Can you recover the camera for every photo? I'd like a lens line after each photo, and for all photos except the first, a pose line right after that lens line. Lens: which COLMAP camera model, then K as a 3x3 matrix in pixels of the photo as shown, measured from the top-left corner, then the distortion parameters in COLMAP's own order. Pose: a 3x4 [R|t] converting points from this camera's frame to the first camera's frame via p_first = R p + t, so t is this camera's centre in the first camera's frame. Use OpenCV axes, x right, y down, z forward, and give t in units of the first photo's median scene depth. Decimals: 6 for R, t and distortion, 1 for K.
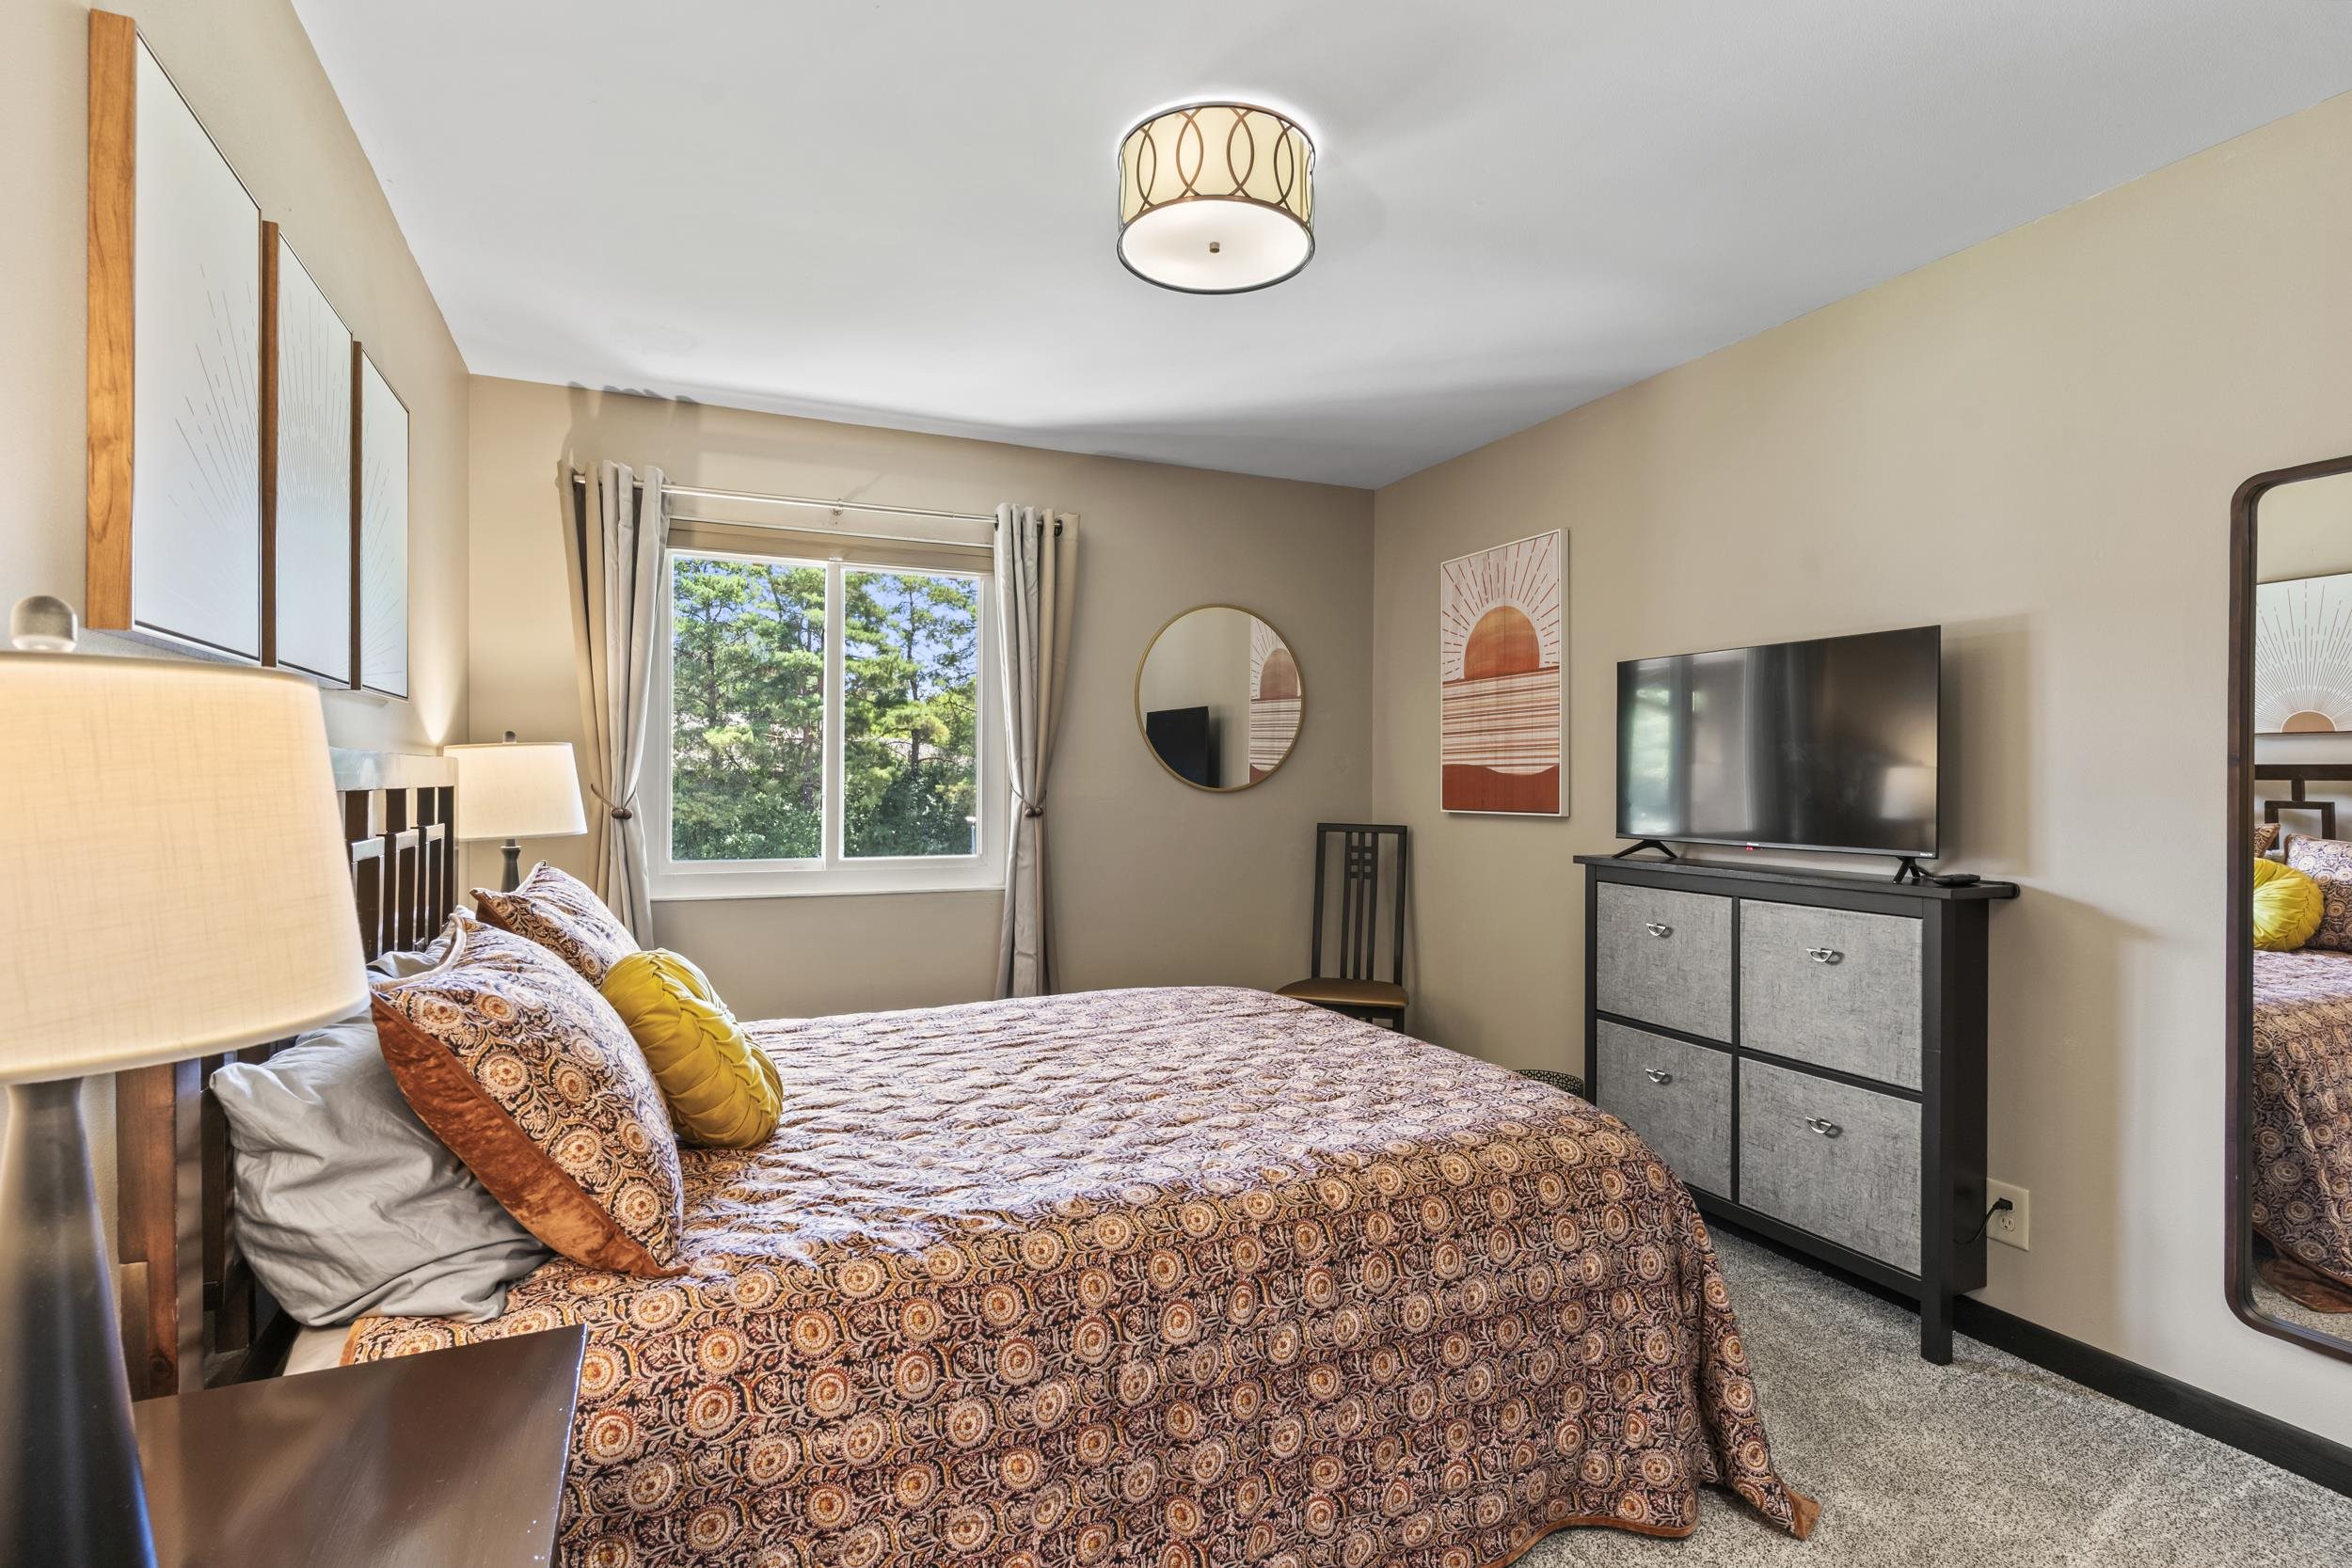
lens RADIAL K [[1125.5, 0, 1176.0], [0, 1125.5, 784.0], [0, 0, 1]] dist [0.001904, 0.000175]
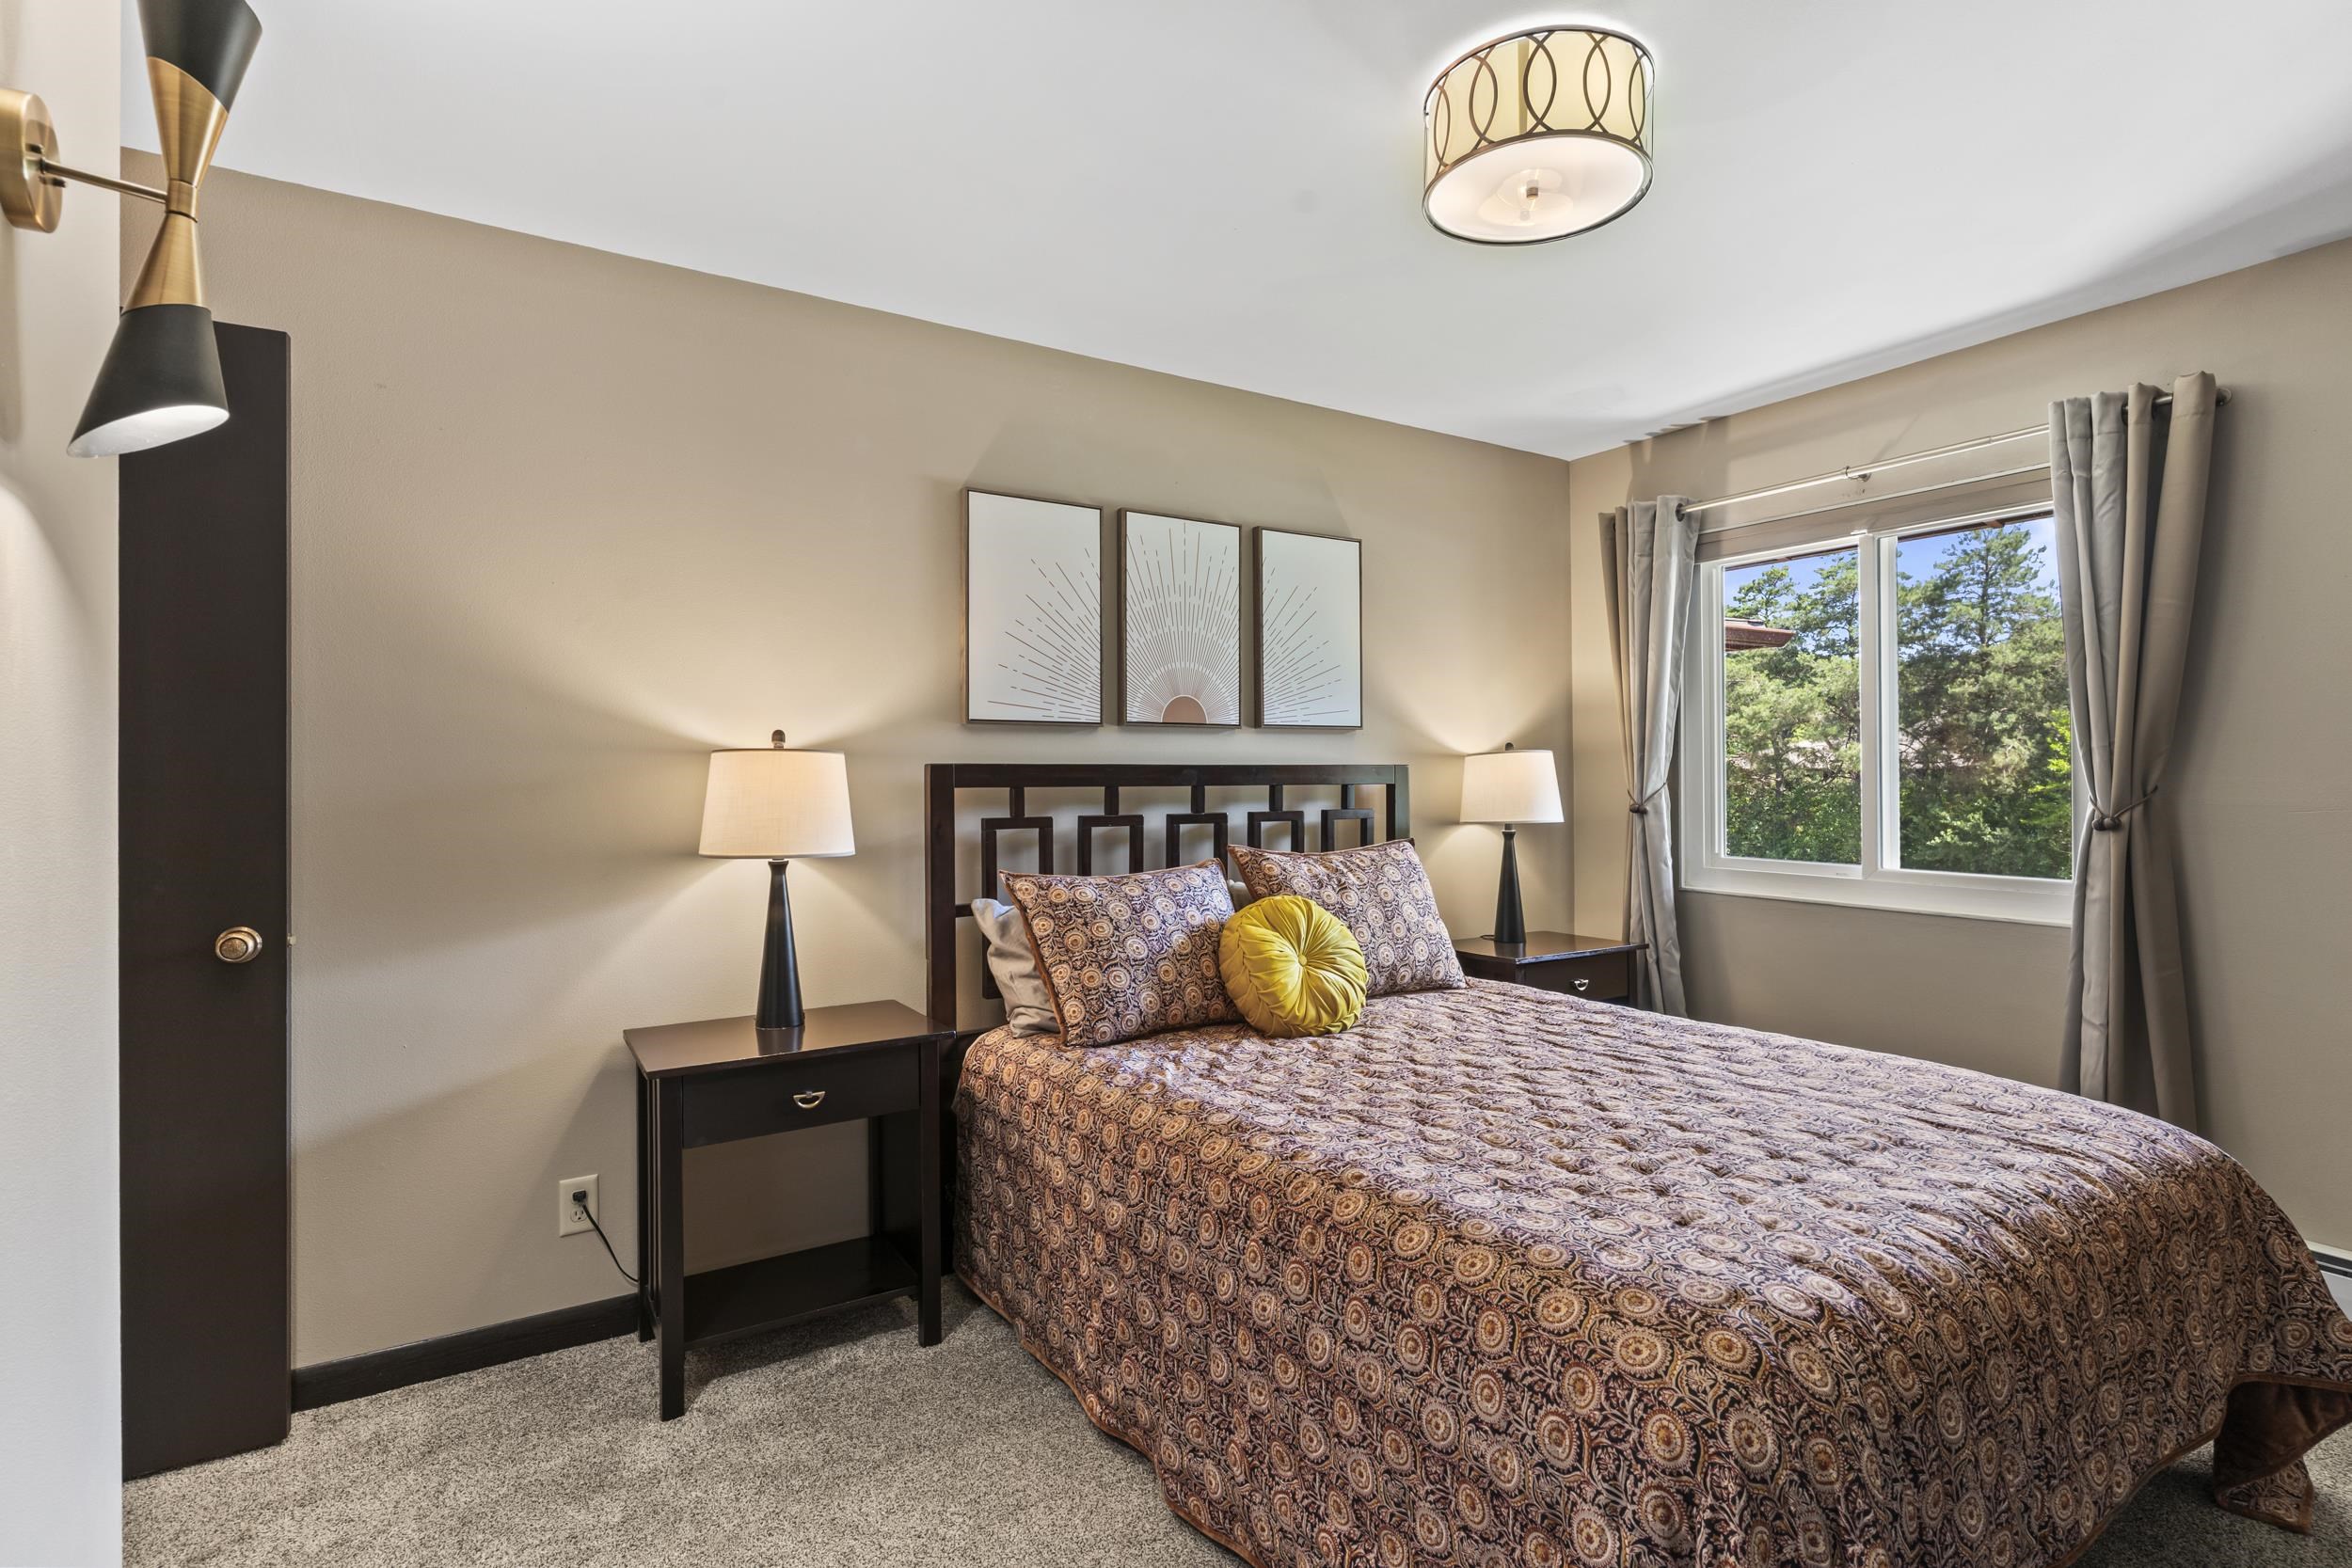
lens RADIAL K [[1125.5, 0, 1176.0], [0, 1125.5, 784.0], [0, 0, 1]] dist [0.001904, 0.000175]
pose [[0.139496, 0.002608, -0.990219, 0.919988], [-0.001974, 0.999995, 0.002356, -0.001530], [0.990221, 0.001626, 0.139501, 0.612050]]
